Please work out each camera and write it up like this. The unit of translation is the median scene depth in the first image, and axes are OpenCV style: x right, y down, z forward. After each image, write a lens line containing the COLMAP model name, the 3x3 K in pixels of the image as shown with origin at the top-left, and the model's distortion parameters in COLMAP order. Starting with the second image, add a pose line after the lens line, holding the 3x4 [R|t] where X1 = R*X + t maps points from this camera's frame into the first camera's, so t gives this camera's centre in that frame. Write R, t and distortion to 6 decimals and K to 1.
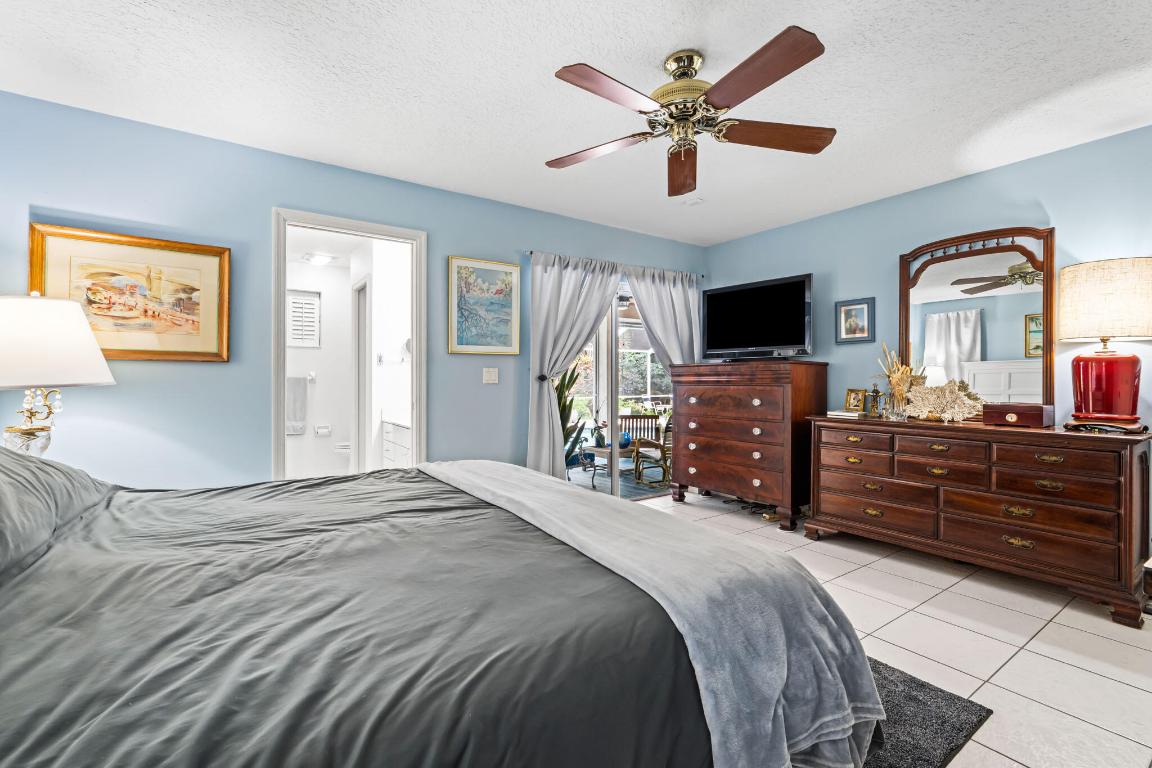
lens RADIAL K [[487.6, 0, 569.8], [0, 487.6, 381.8], [0, 0, 1]] dist [0.000955, 0.000497]
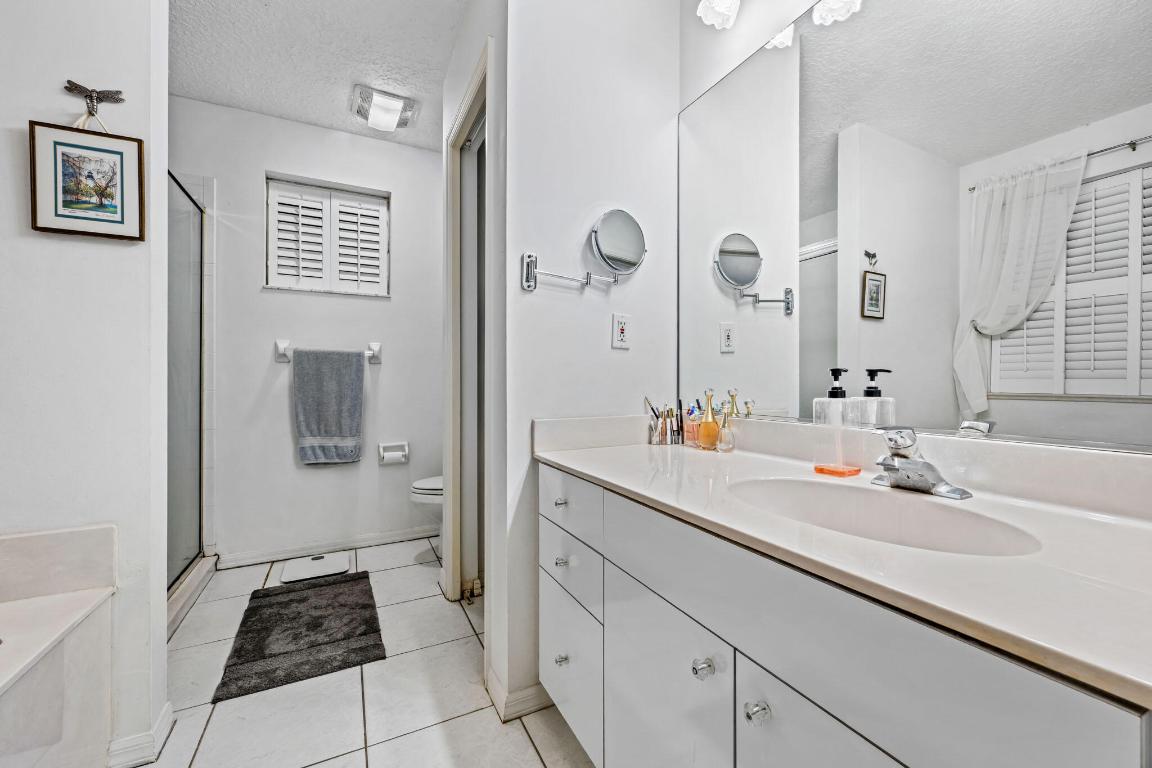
lens RADIAL K [[454.1, 0, 579.6], [0, 454.1, 379.7], [0, 0, 1]] dist [0.001610, 0.000018]
pose [[0.992145, -0.002044, -0.125076, -0.224476], [0.002554, 0.999989, 0.003917, 0.017058], [0.125066, -0.004206, 0.992139, 0.492402]]
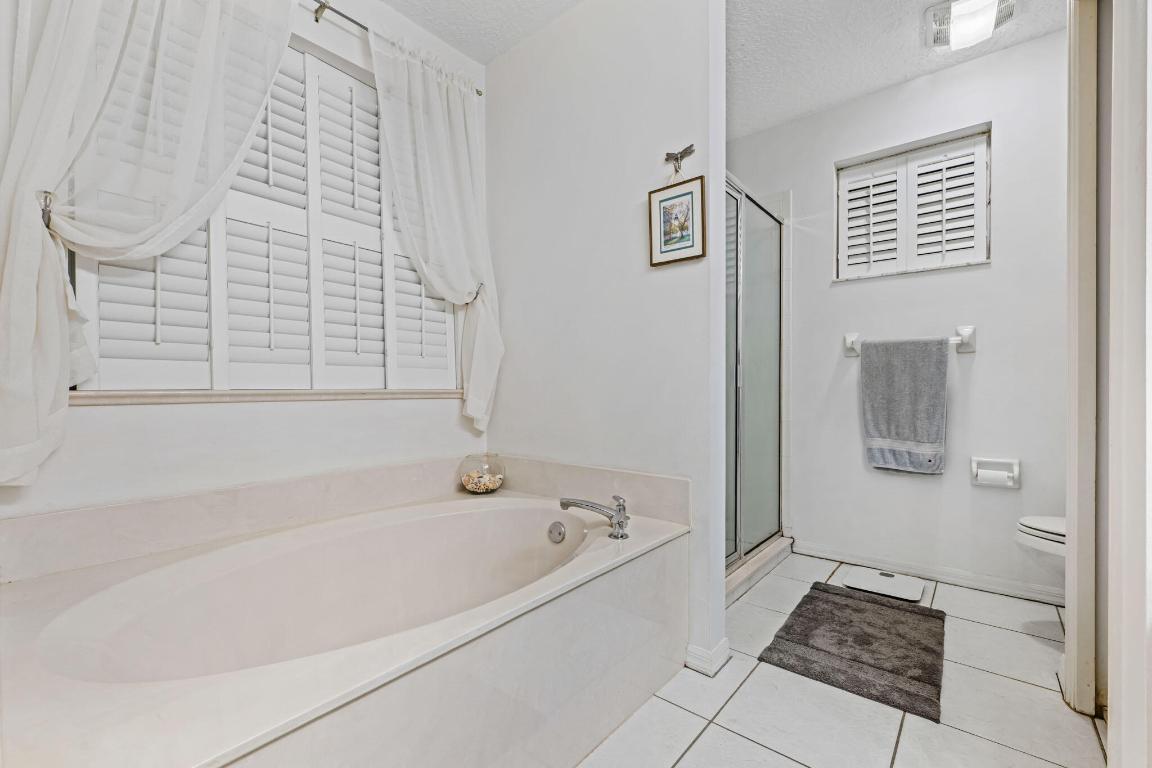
lens RADIAL K [[487.6, 0, 572.2], [0, 487.6, 388.0], [0, 0, 1]] dist [0.000955, 0.000497]
pose [[0.277051, 0.002426, -0.960852, -0.205230], [0.006897, 0.999966, 0.004513, 0.025618], [0.960831, -0.007878, 0.277025, 0.518812]]
